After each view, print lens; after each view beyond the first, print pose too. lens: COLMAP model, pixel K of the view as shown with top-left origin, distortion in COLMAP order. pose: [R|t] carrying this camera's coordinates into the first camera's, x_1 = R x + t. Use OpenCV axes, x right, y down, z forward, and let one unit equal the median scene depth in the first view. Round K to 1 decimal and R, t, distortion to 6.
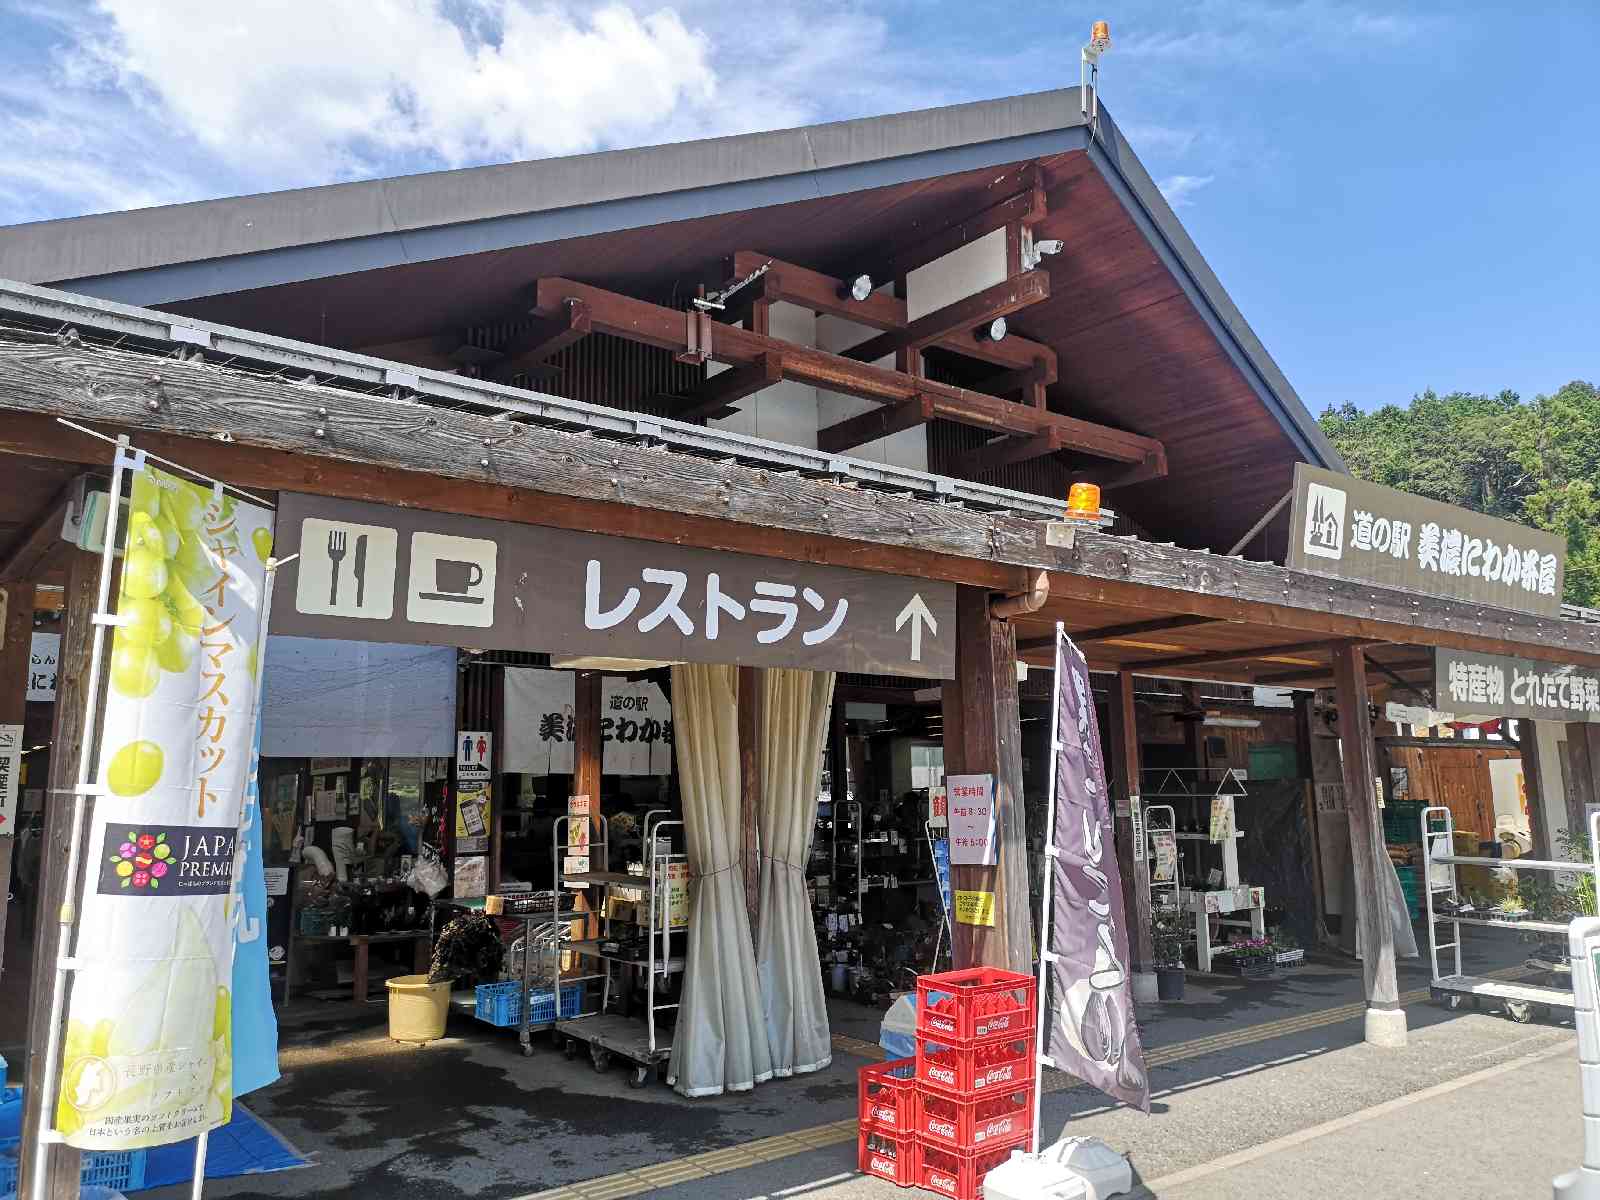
lens RADIAL K [[1223.2, 0, 801.5], [0, 1223.2, 594.4], [0, 0, 1]] dist [0.084618, -0.092438]
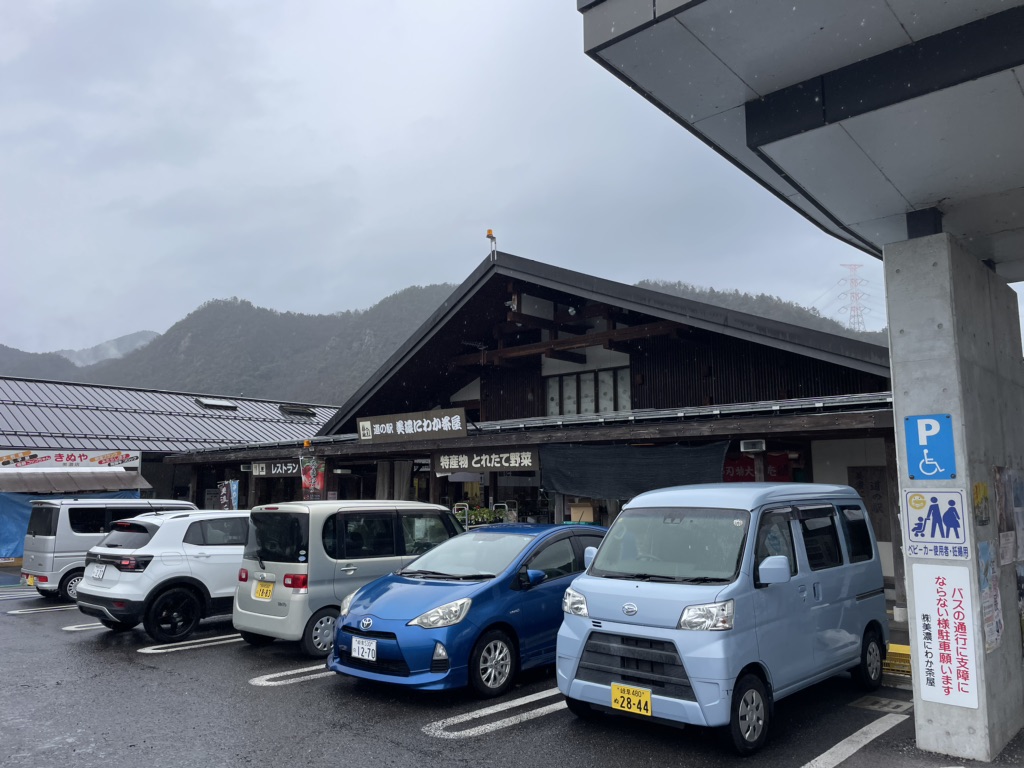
lens RADIAL K [[762.9, 0, 512.0], [0, 762.9, 384.0], [0, 0, 1]] dist [0.116897, -0.200585]
pose [[0.155948, -0.116837, -0.980831, 2.565918], [0.159842, 0.982877, -0.091666, 0.084949], [0.974747, -0.142483, 0.171953, 0.917237]]
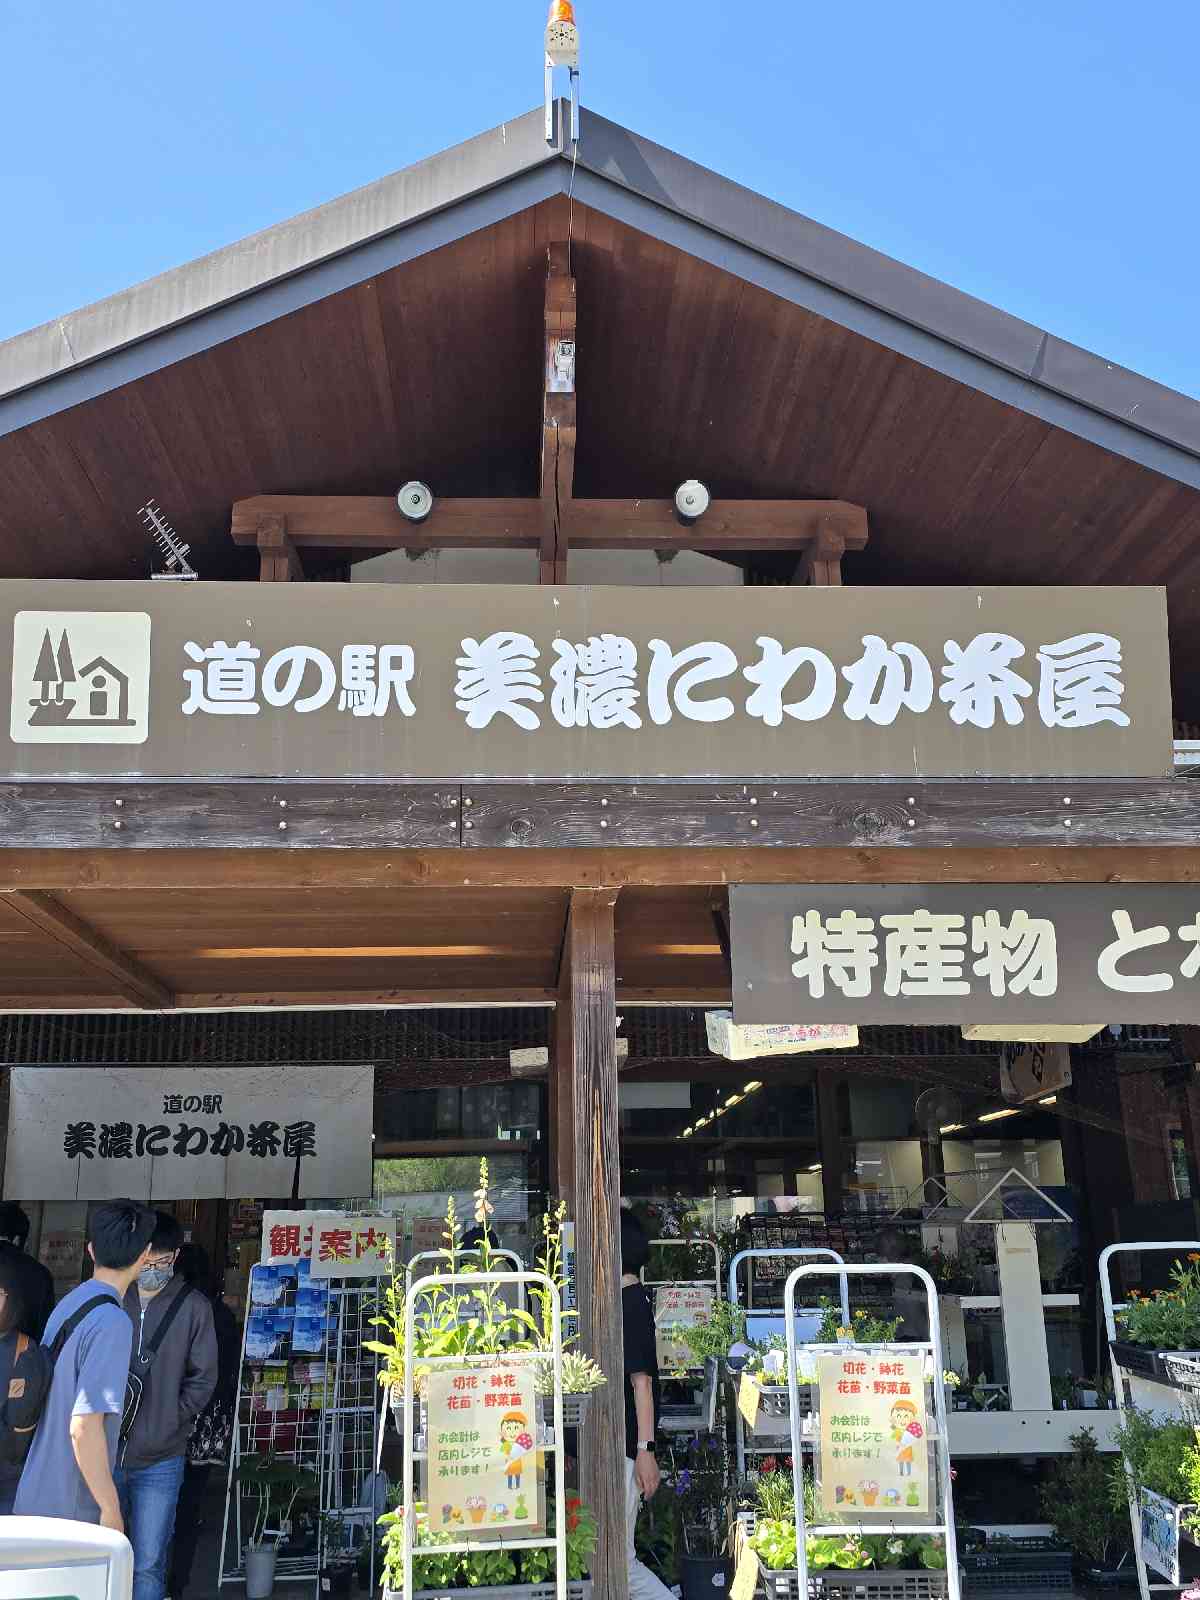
lens RADIAL K [[1408.5, 0, 583.8], [0, 1408.5, 832.0], [0, 0, 1]] dist [0.082347, -0.014939]
pose [[0.807459, -0.161059, -0.567512, 0.799502], [0.097401, 0.985204, -0.141016, 0.095363], [0.581827, 0.058588, 0.811199, 0.557689]]
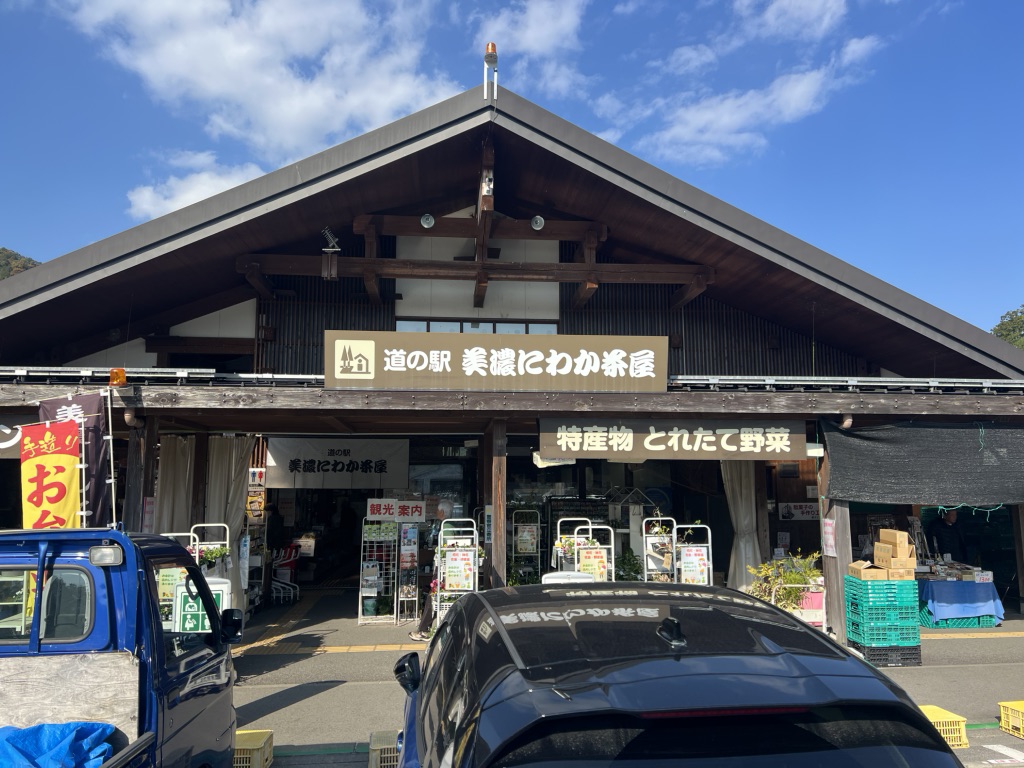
lens RADIAL K [[752.0, 0, 512.0], [0, 752.0, 384.0], [0, 0, 1]] dist [0.143251, -0.210164]
pose [[0.833162, -0.061840, -0.549561, 1.055555], [0.077480, 0.996980, 0.005277, -0.009691], [0.547575, -0.046976, 0.835437, 0.177095]]
